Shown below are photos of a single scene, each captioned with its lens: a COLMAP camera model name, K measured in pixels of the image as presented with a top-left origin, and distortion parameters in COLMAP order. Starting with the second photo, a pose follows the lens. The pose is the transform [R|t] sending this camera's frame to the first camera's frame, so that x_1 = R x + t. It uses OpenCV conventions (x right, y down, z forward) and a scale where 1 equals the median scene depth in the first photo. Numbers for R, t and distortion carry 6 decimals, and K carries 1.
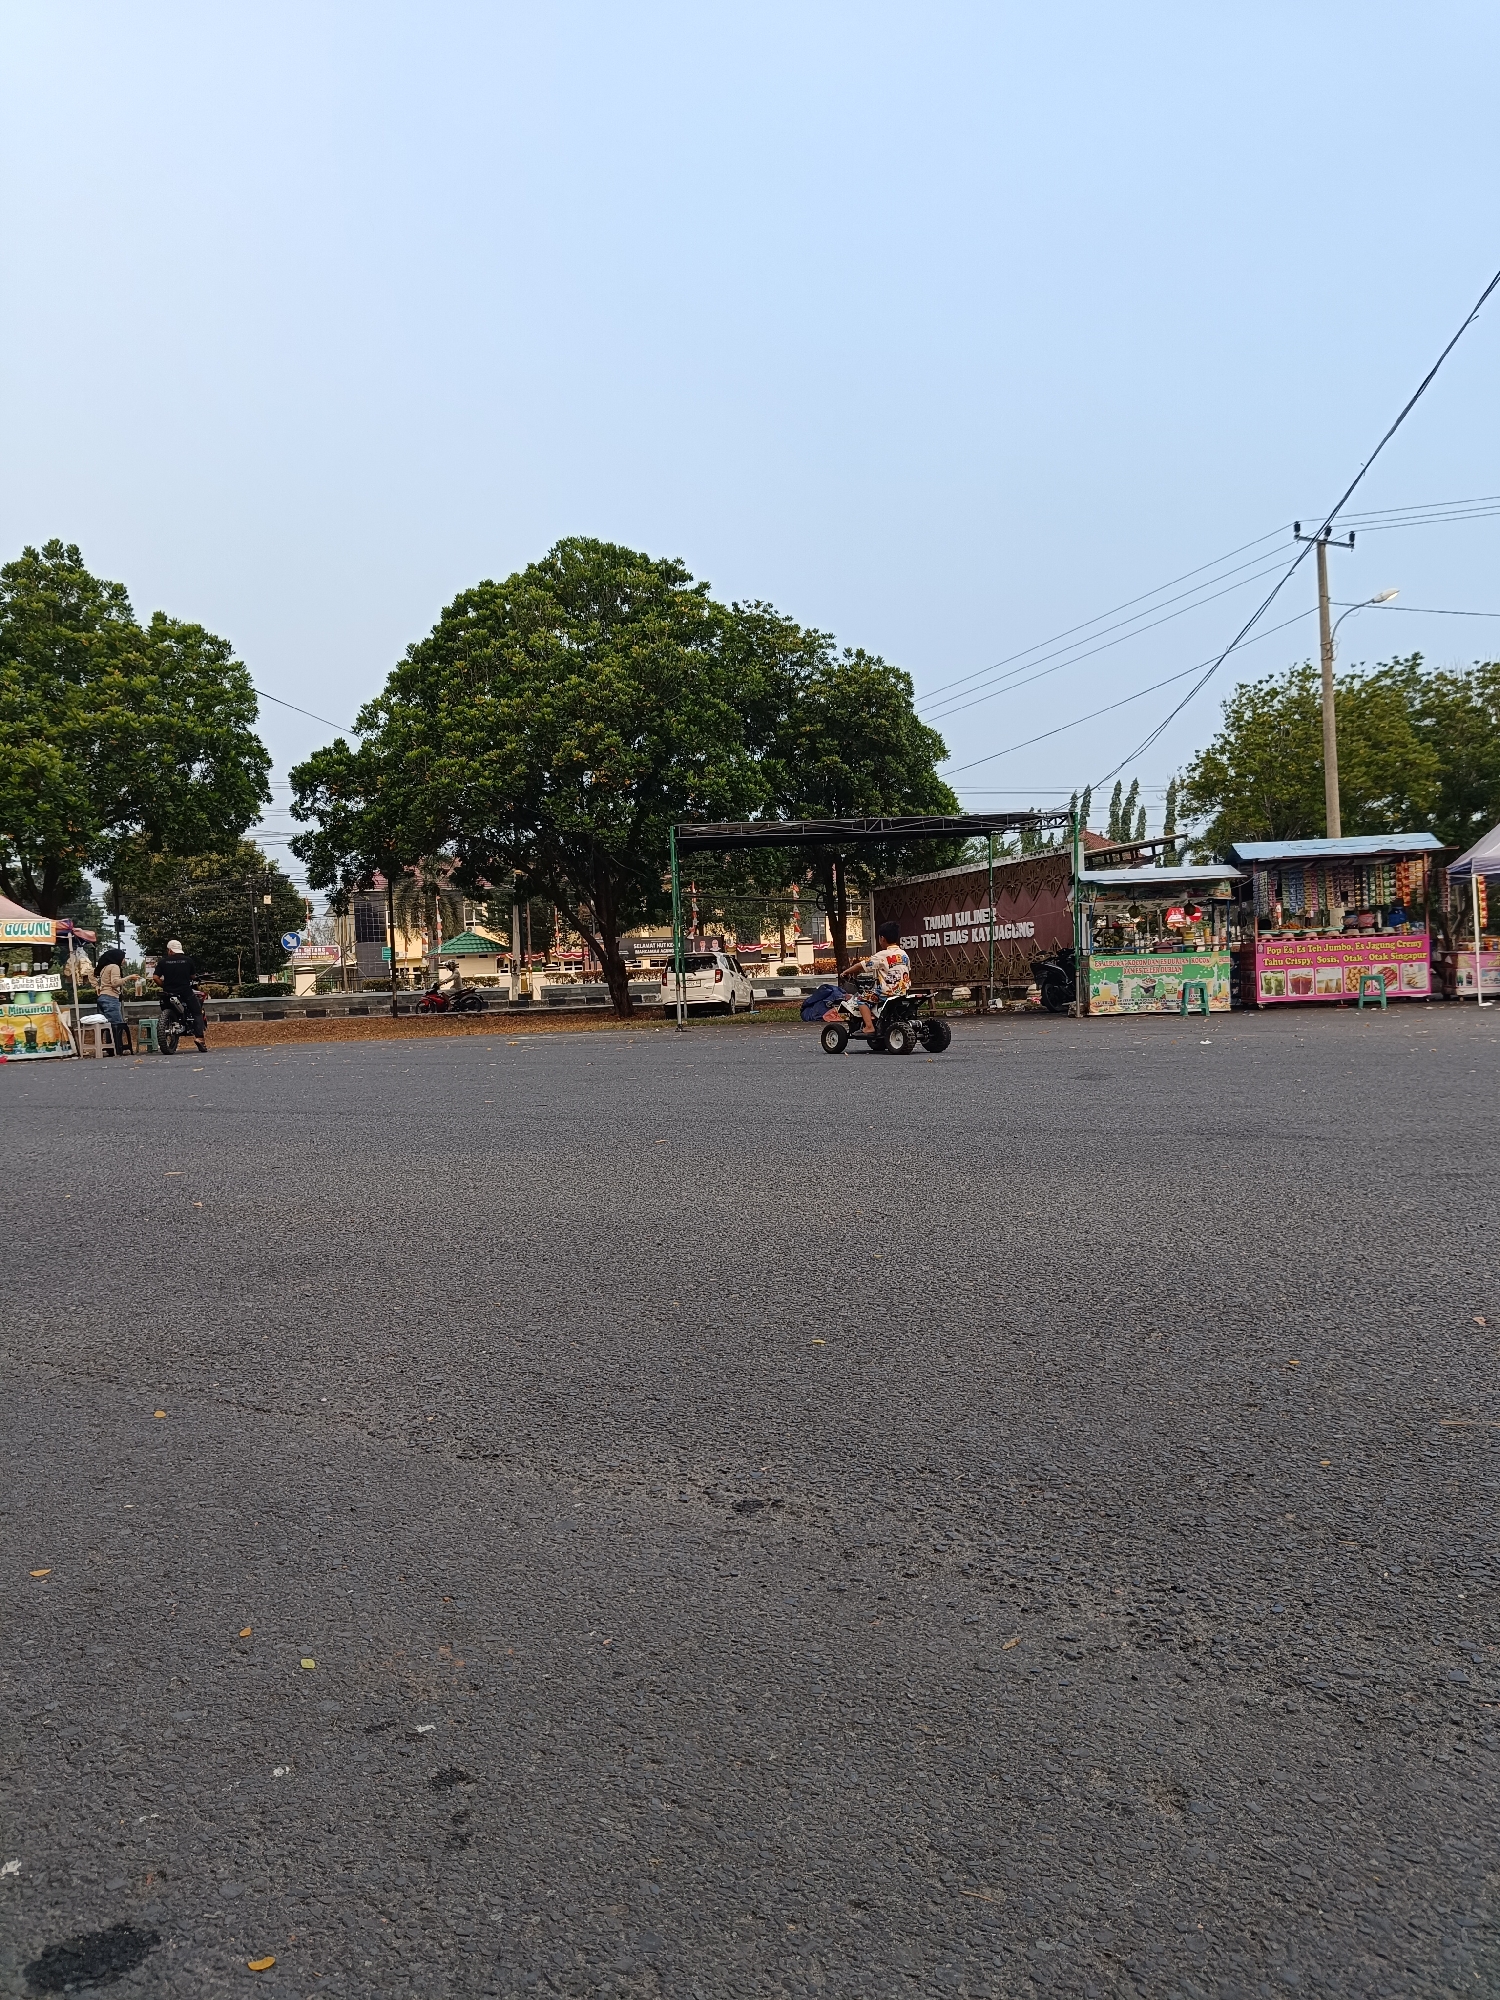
lens RADIAL K [[1409.2, 0, 750.4], [0, 1409.2, 1004.9], [0, 0, 1]] dist [0.031007, 0.000065]
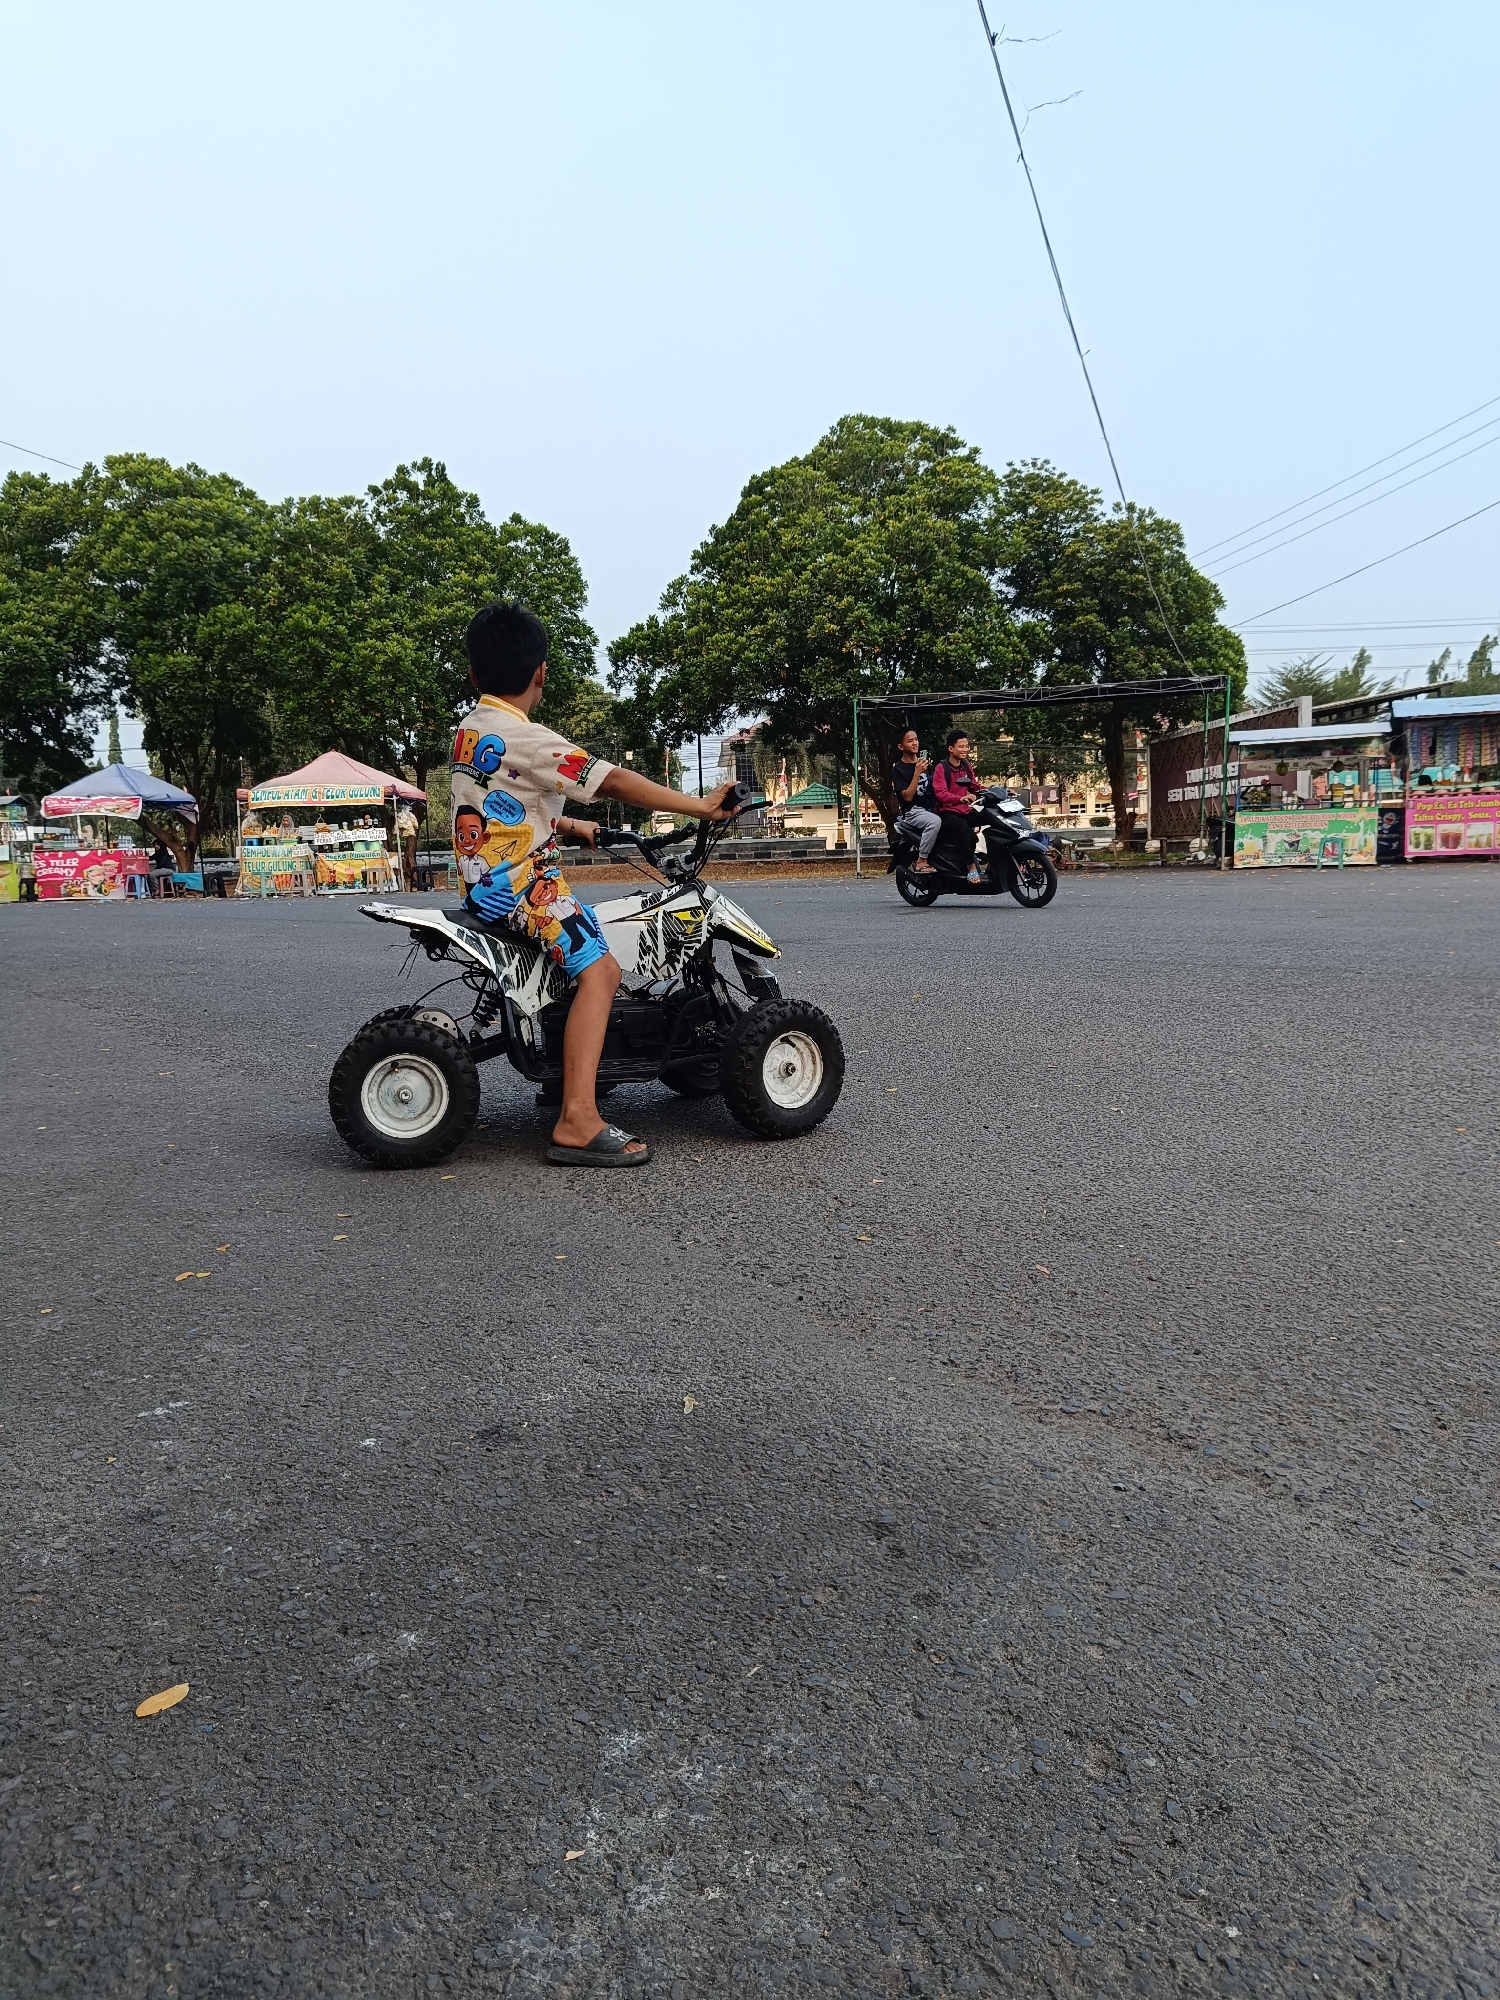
lens RADIAL K [[1391.5, 0, 747.1], [0, 1391.5, 1020.4], [0, 0, 1]] dist [0.042134, -0.049129]
pose [[0.957703, 0.041782, -0.284708, 0.133536], [-0.007390, 0.992647, 0.120818, -0.002212], [0.287662, -0.113604, 0.950970, -0.092787]]
